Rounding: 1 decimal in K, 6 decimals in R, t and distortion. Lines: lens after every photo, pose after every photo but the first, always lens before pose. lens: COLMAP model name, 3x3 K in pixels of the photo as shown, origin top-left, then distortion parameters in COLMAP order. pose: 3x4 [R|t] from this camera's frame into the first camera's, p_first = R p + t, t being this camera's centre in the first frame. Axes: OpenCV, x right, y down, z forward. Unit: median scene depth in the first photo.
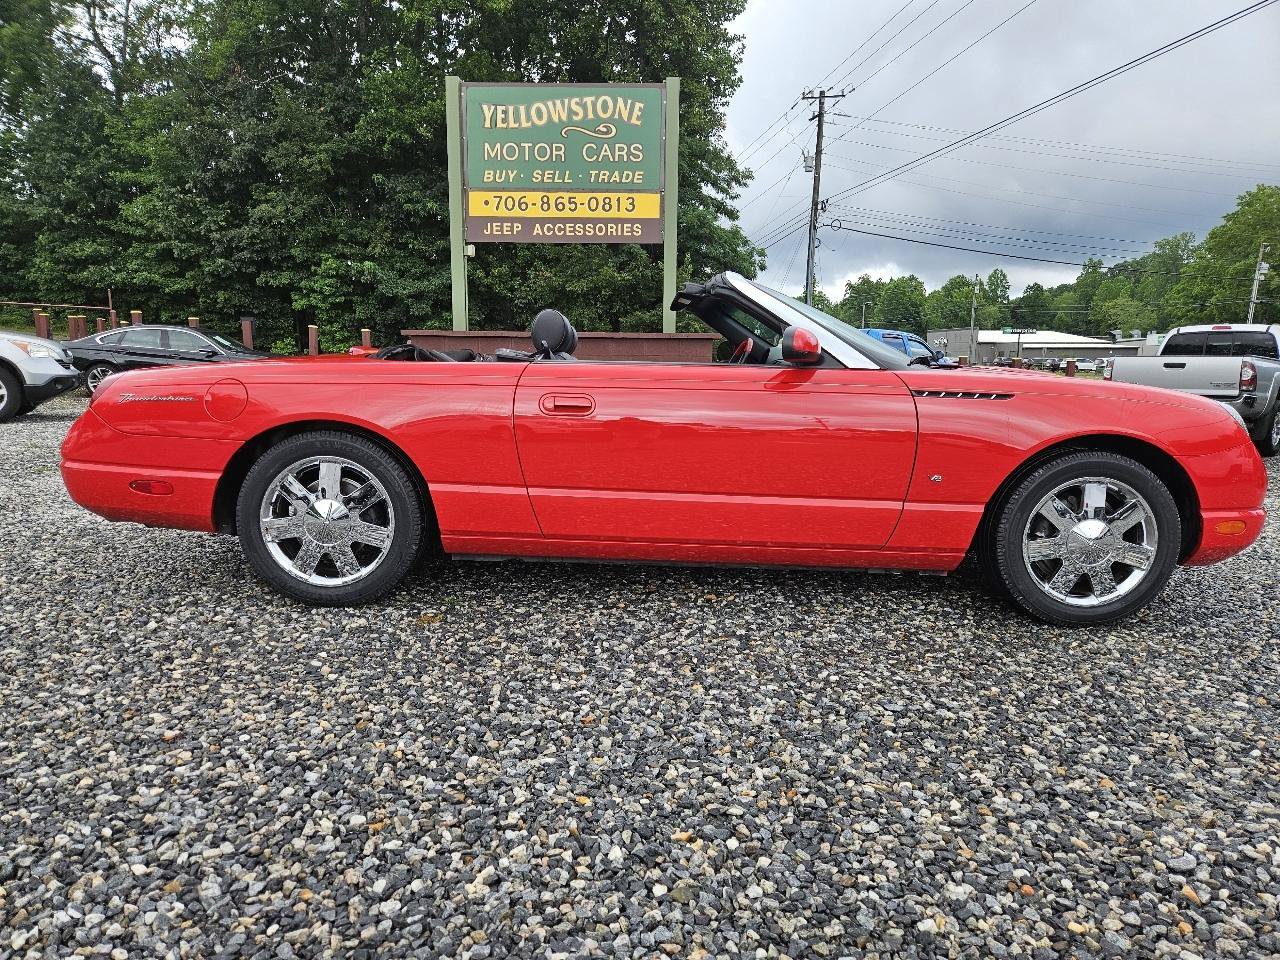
lens RADIAL K [[887.2, 0, 623.4], [0, 887.2, 475.2], [0, 0, 1]] dist [0.050477, -0.033146]
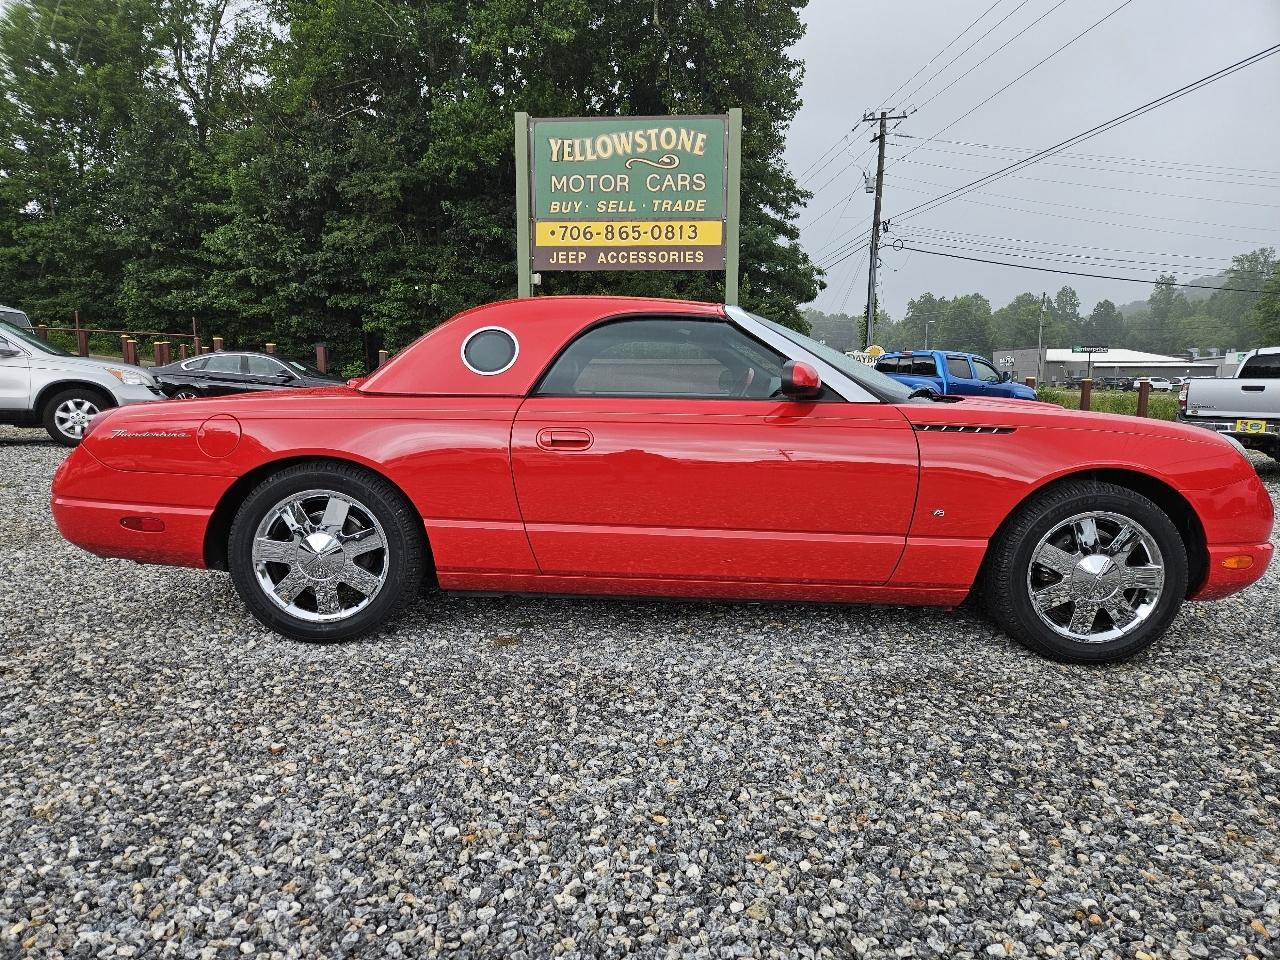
lens RADIAL K [[887.2, 0, 625.8], [0, 887.2, 466.5], [0, 0, 1]] dist [0.050477, -0.033146]
pose [[0.998037, 0.002927, -0.062566, -0.004166], [-0.004872, 0.999509, -0.030959, -0.003884], [0.062445, 0.031203, 0.997561, -0.013395]]
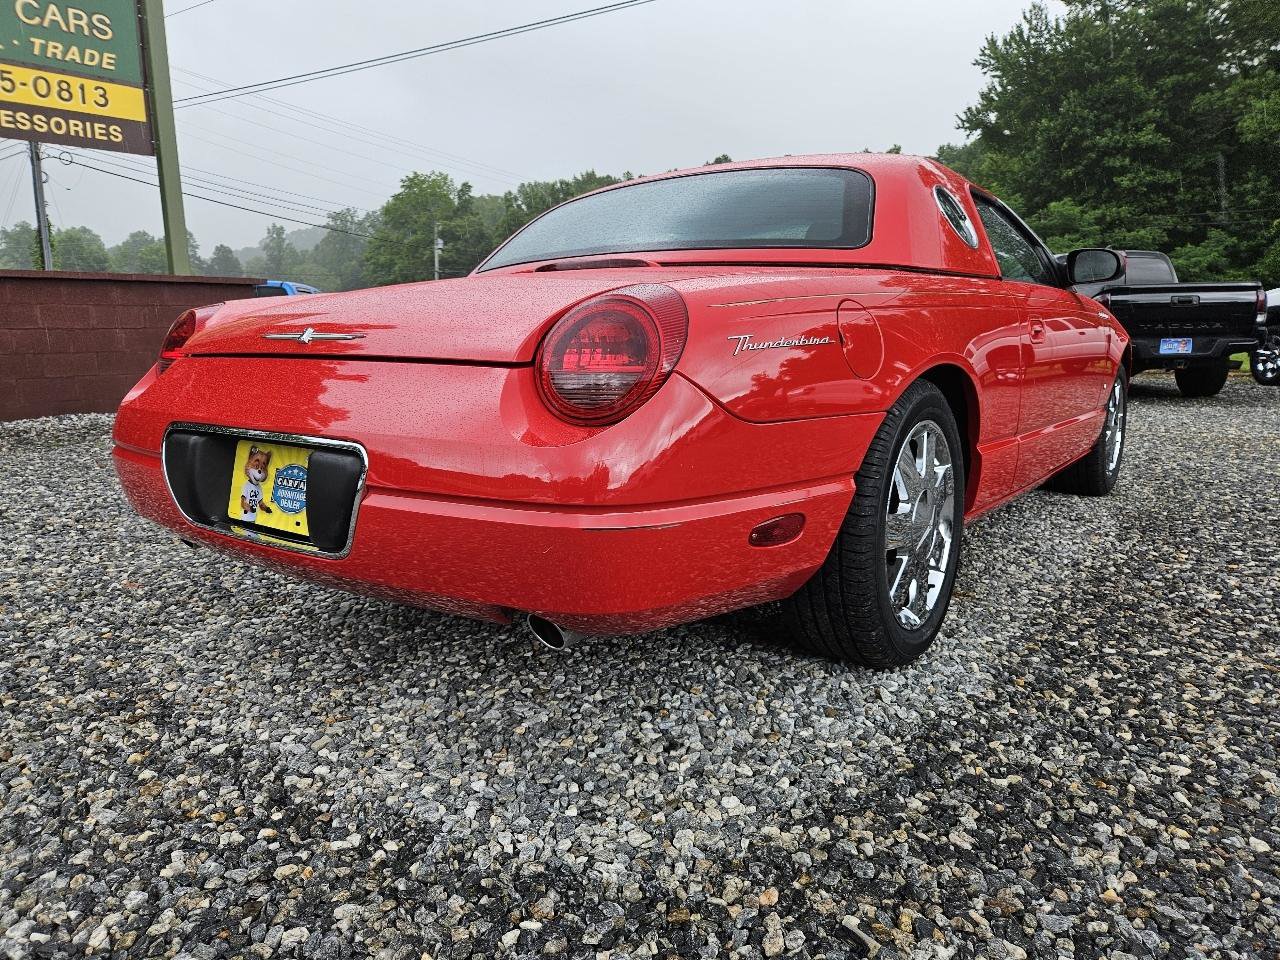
lens RADIAL K [[887.2, 0, 642.5], [0, 887.2, 469.0], [0, 0, 1]] dist [0.050477, -0.033146]
pose [[0.666217, -0.134372, 0.733552, -0.285655], [0.108642, 0.990627, 0.082794, -0.012115], [-0.737802, 0.024536, 0.674571, 0.174993]]
